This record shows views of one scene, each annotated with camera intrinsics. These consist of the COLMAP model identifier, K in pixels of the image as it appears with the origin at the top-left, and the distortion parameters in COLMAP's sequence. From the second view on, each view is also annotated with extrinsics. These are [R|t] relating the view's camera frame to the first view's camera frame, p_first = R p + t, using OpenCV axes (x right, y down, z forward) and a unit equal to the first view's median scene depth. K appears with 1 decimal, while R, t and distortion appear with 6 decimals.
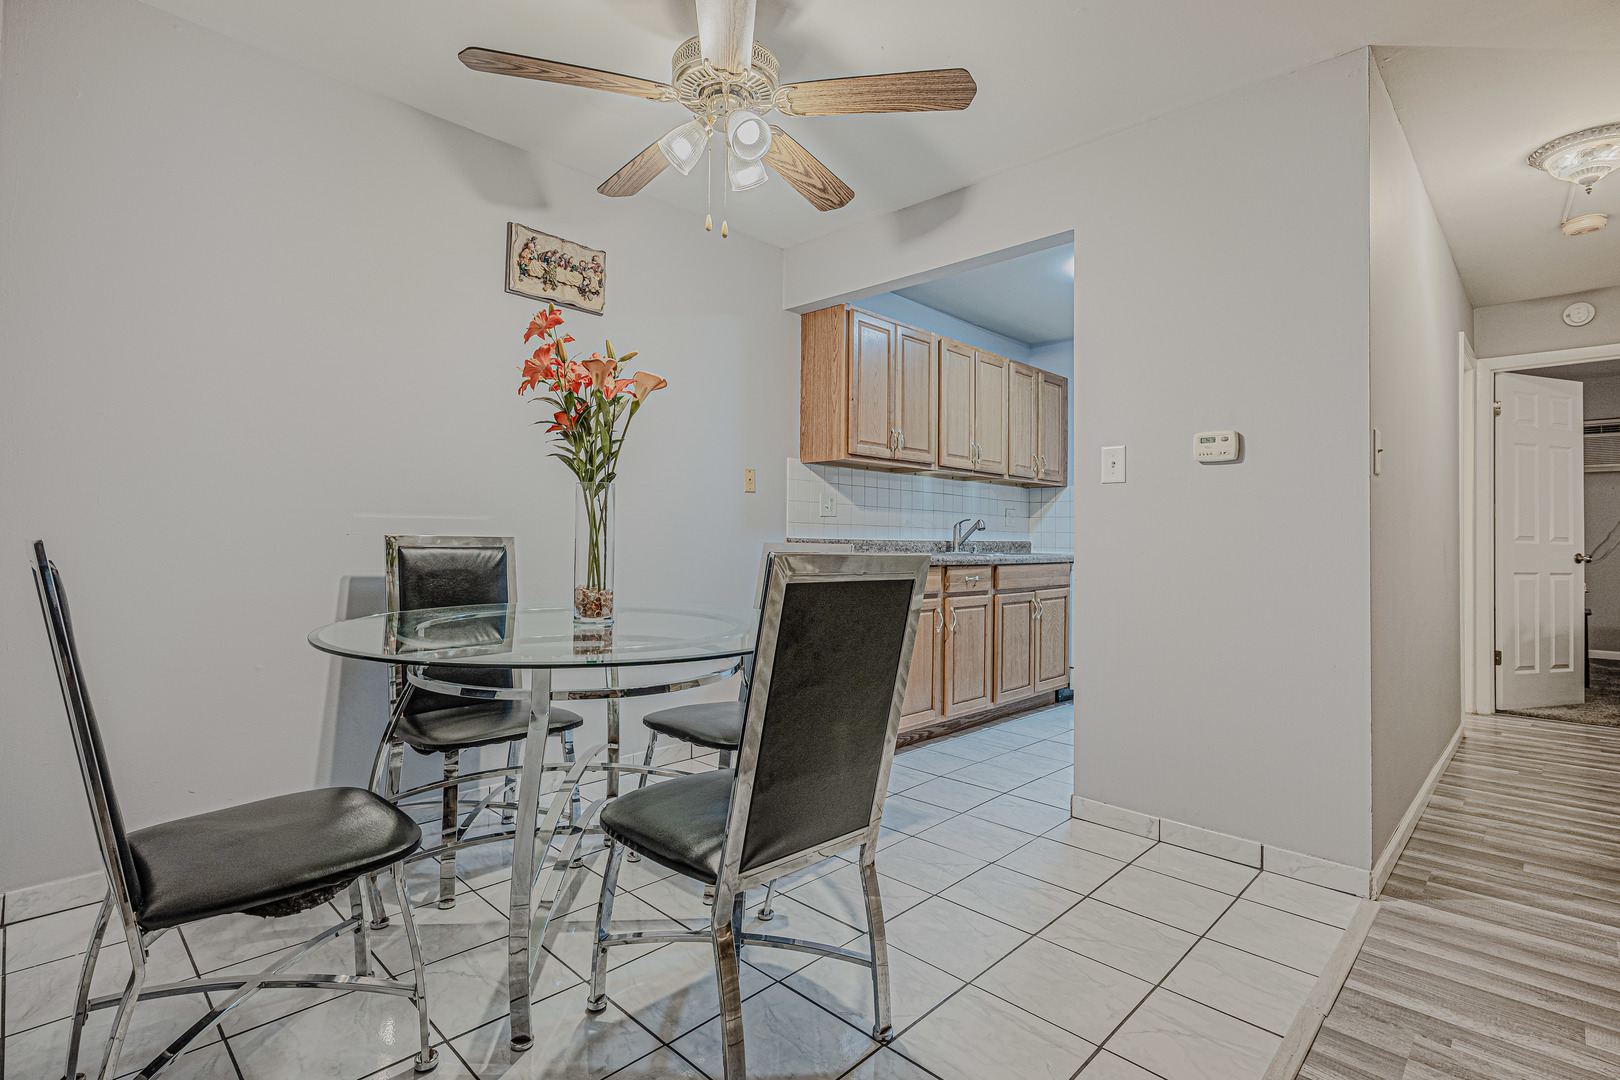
lens RADIAL K [[768.5, 0, 810.8], [0, 768.5, 527.3], [0, 0, 1]] dist [0.018228, -0.000394]
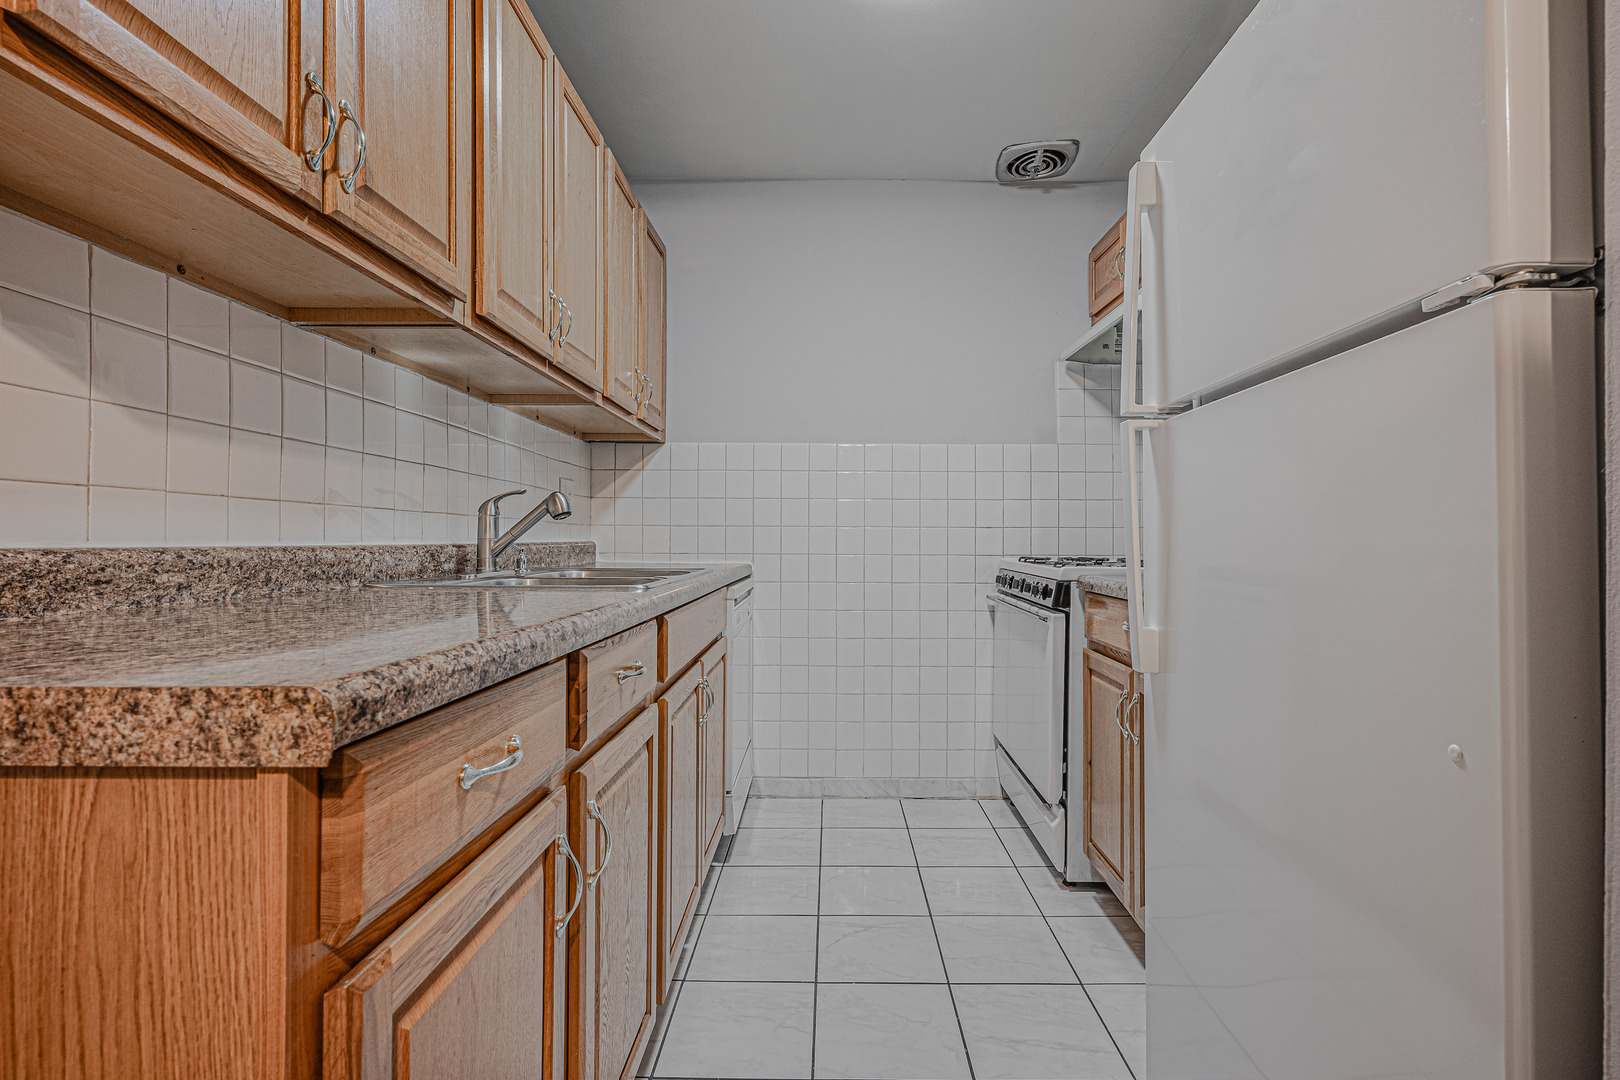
lens RADIAL K [[757.1, 0, 812.8], [0, 757.1, 518.0], [0, 0, 1]] dist [0.001804, 0.000932]
pose [[0.740338, 0.011854, 0.672131, 0.056576], [-0.005145, 0.999915, -0.011968, 0.008272], [-0.672215, 0.005402, 0.740336, 0.634181]]
